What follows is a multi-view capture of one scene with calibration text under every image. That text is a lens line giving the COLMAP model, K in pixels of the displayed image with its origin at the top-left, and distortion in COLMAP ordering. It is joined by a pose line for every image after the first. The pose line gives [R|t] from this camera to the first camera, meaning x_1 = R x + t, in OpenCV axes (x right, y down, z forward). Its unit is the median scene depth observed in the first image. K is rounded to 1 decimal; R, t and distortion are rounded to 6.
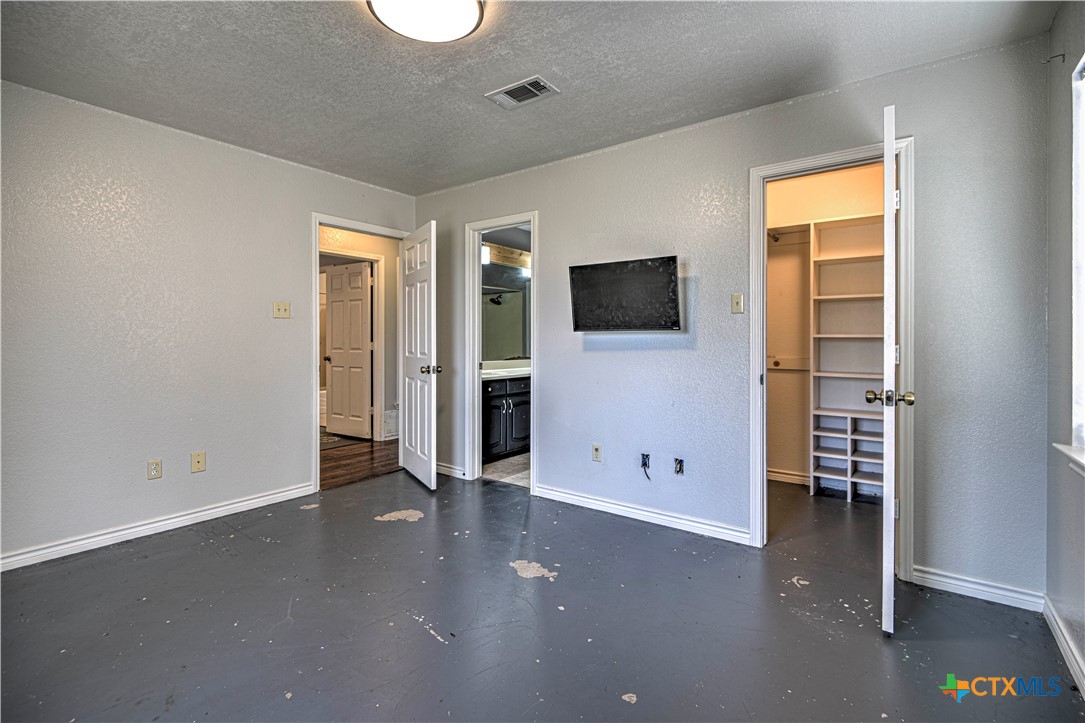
lens RADIAL K [[494.5, 0, 543.0], [0, 494.5, 350.7], [0, 0, 1]] dist [0.008316, -0.006329]
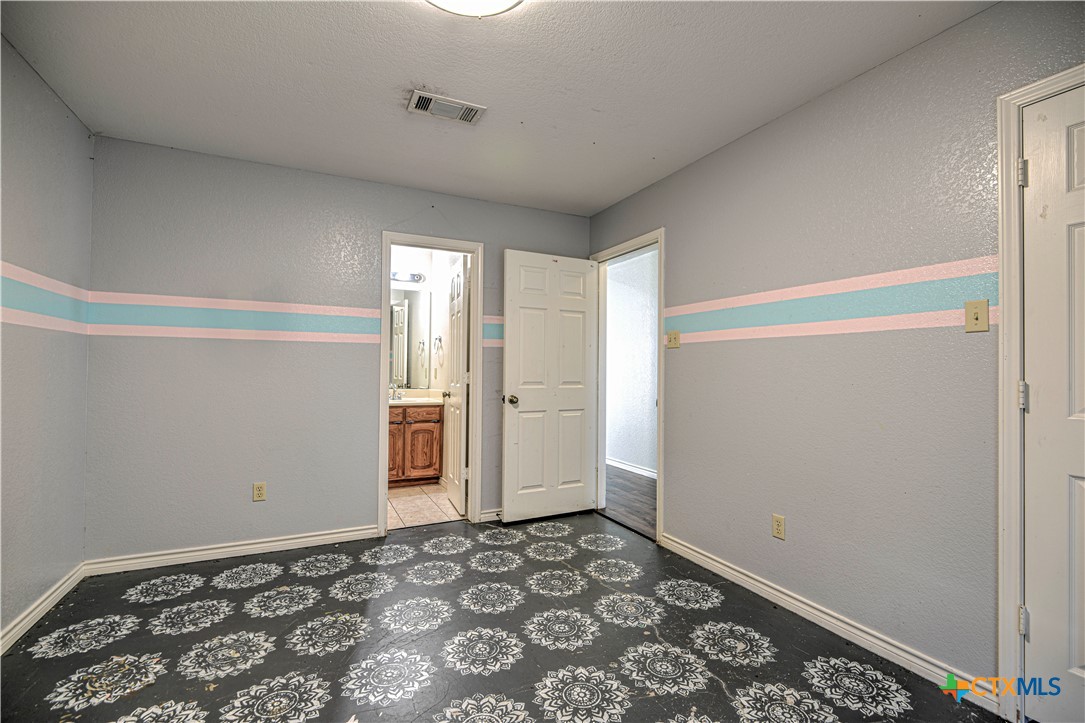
lens RADIAL K [[494.5, 0, 543.3], [0, 494.5, 365.4], [0, 0, 1]] dist [0.008316, -0.006329]
pose [[0.470164, 0.011220, 0.882508, -0.981979], [0.010462, 0.999778, -0.018285, -0.015113], [-0.882517, 0.017829, 0.469942, 0.703096]]
